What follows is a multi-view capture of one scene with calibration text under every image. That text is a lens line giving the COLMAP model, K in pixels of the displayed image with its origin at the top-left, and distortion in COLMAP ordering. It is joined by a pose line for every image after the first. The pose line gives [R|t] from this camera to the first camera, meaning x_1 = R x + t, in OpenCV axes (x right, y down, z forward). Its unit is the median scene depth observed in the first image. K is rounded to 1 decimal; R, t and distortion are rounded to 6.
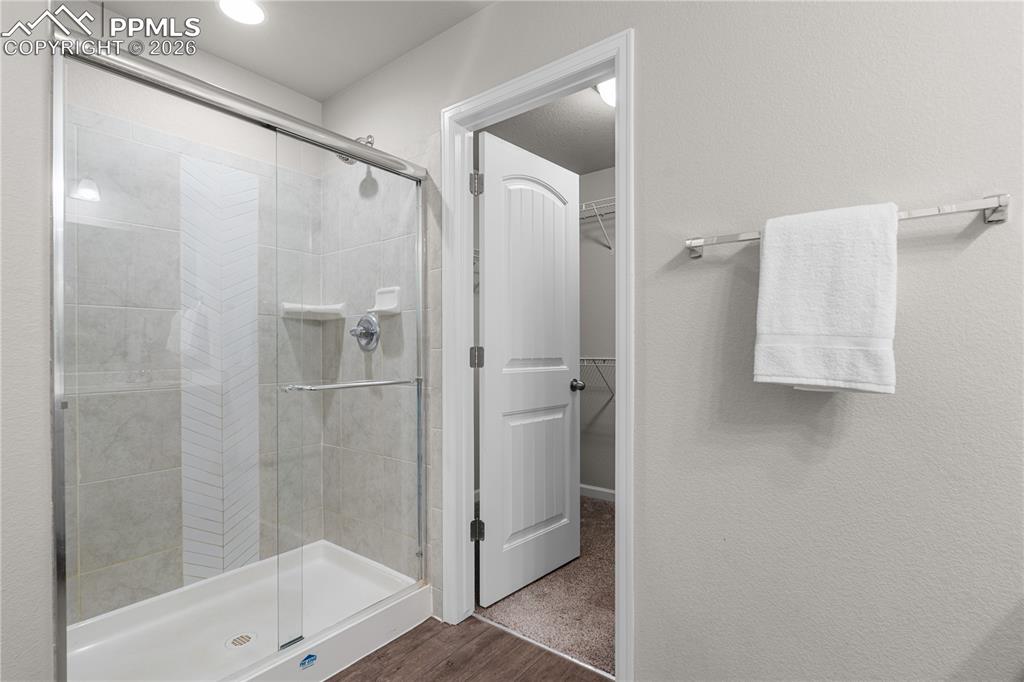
lens RADIAL K [[478.4, 0, 512.7], [0, 478.4, 350.1], [0, 0, 1]] dist [-0.009256, 0.003065]
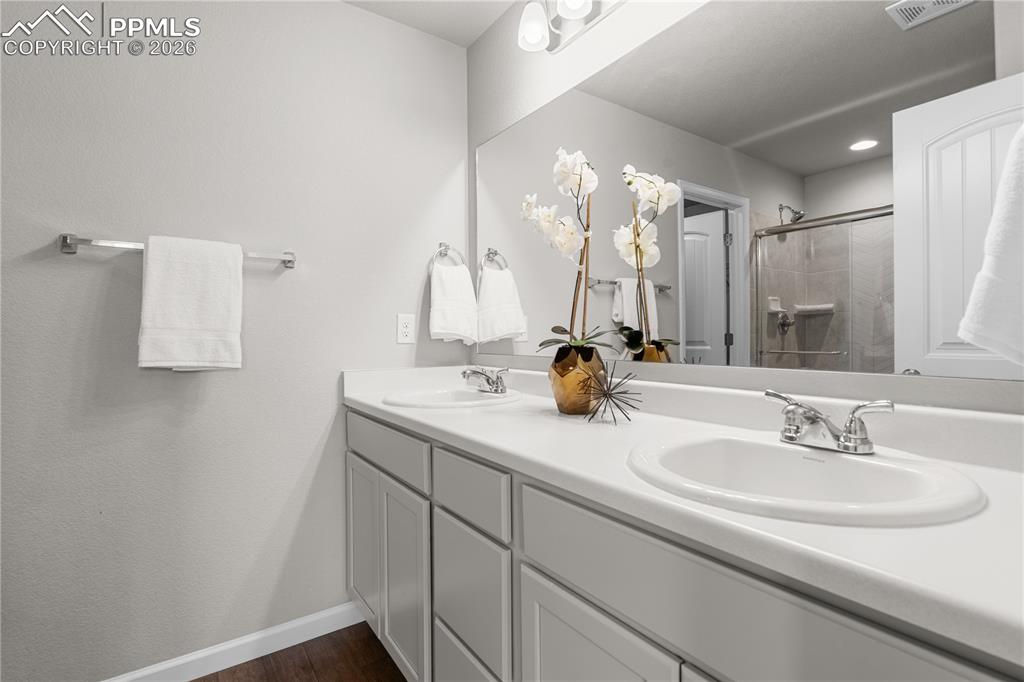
lens RADIAL K [[478.4, 0, 513.7], [0, 478.4, 339.7], [0, 0, 1]] dist [-0.009256, 0.003065]
pose [[0.287304, -0.006824, 0.957815, -0.400217], [0.006964, 0.999963, 0.005036, -0.002732], [-0.957814, 0.005223, 0.287341, -0.276359]]
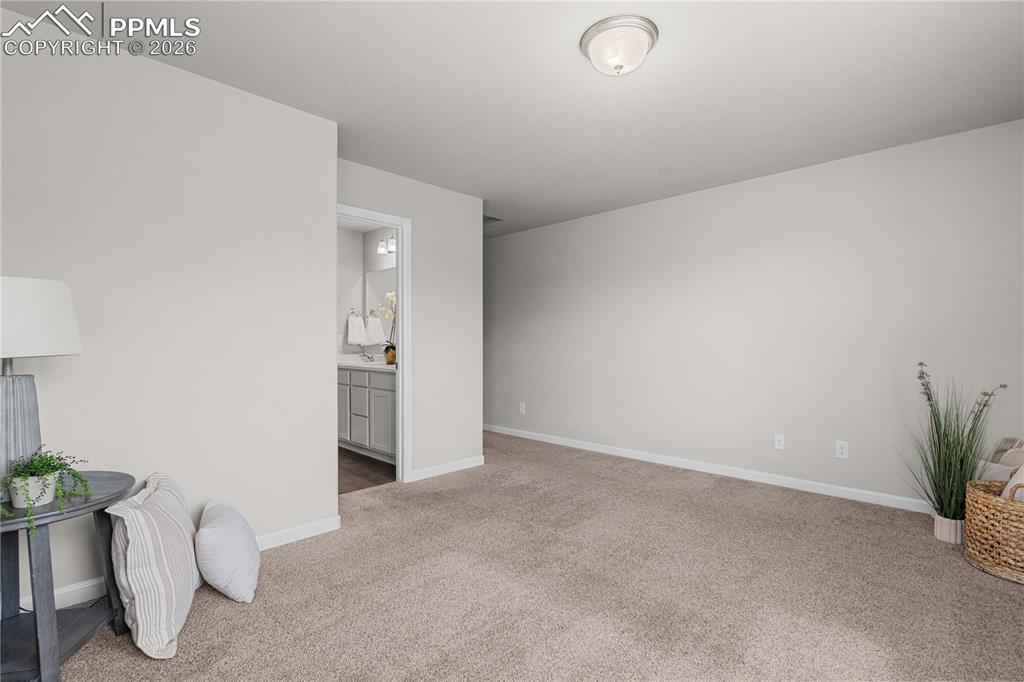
lens RADIAL K [[478.4, 0, 506.4], [0, 478.4, 340.7], [0, 0, 1]] dist [-0.009256, 0.003065]
pose [[0.115227, -0.000613, 0.993339, -3.389555], [0.004906, 0.999988, 0.000048, -0.023626], [-0.993327, 0.004867, 0.115229, -1.612592]]
